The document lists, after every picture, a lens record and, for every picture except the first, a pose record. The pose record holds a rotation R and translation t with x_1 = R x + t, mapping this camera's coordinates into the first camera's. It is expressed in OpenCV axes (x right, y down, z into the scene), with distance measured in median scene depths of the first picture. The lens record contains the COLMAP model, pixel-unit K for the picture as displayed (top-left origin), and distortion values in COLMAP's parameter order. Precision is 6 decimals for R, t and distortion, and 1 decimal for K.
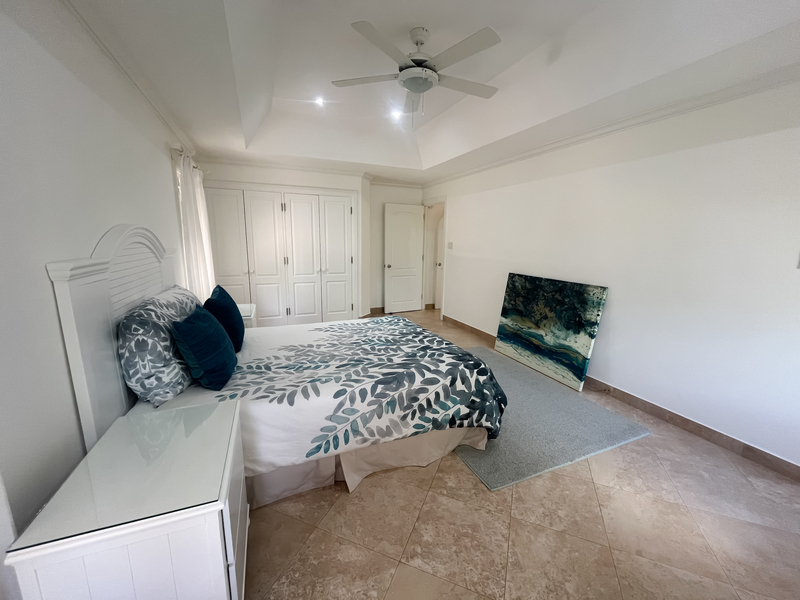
lens RADIAL K [[323.7, 0, 400.0], [0, 323.7, 300.0], [0, 0, 1]] dist [-0.001496, -0.000126]
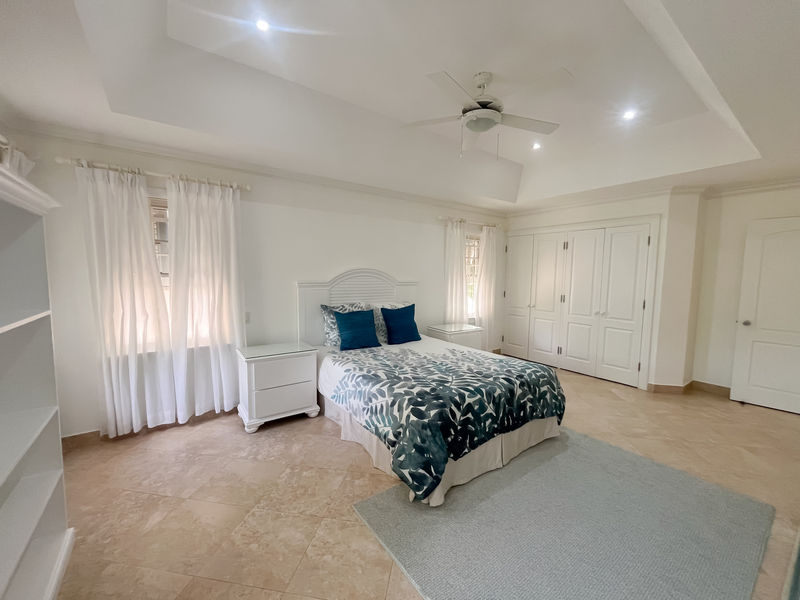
lens RADIAL K [[323.7, 0, 400.0], [0, 323.7, 300.0], [0, 0, 1]] dist [-0.001496, -0.000126]
pose [[0.222965, 0.068863, -0.972391, 1.009616], [-0.190938, 0.981265, 0.025710, -0.098290], [0.955944, 0.179934, 0.231937, 0.609131]]
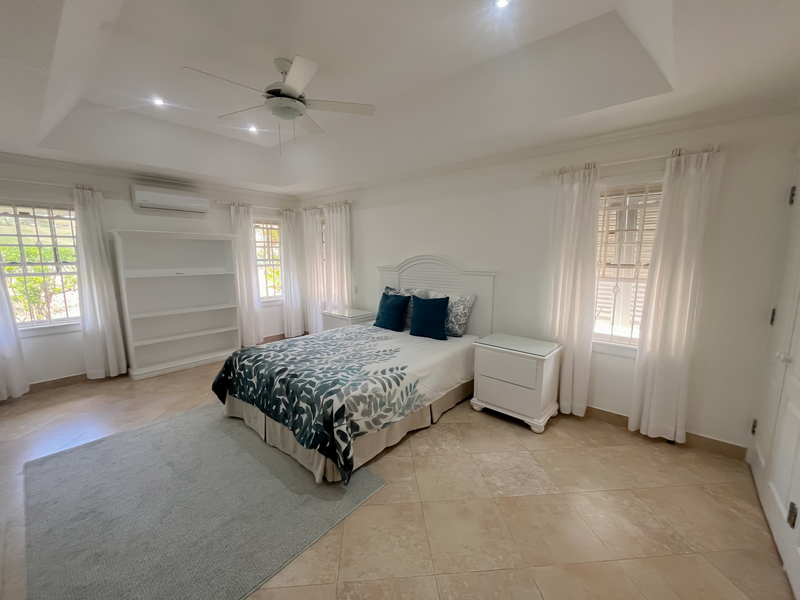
lens RADIAL K [[323.7, 0, 400.0], [0, 323.7, 300.0], [0, 0, 1]] dist [-0.001496, -0.000126]
pose [[-0.894094, 0.044911, -0.445622, 0.212075], [-0.099577, 0.950124, 0.295547, -0.430725], [0.436670, 0.308620, -0.845028, 2.167752]]
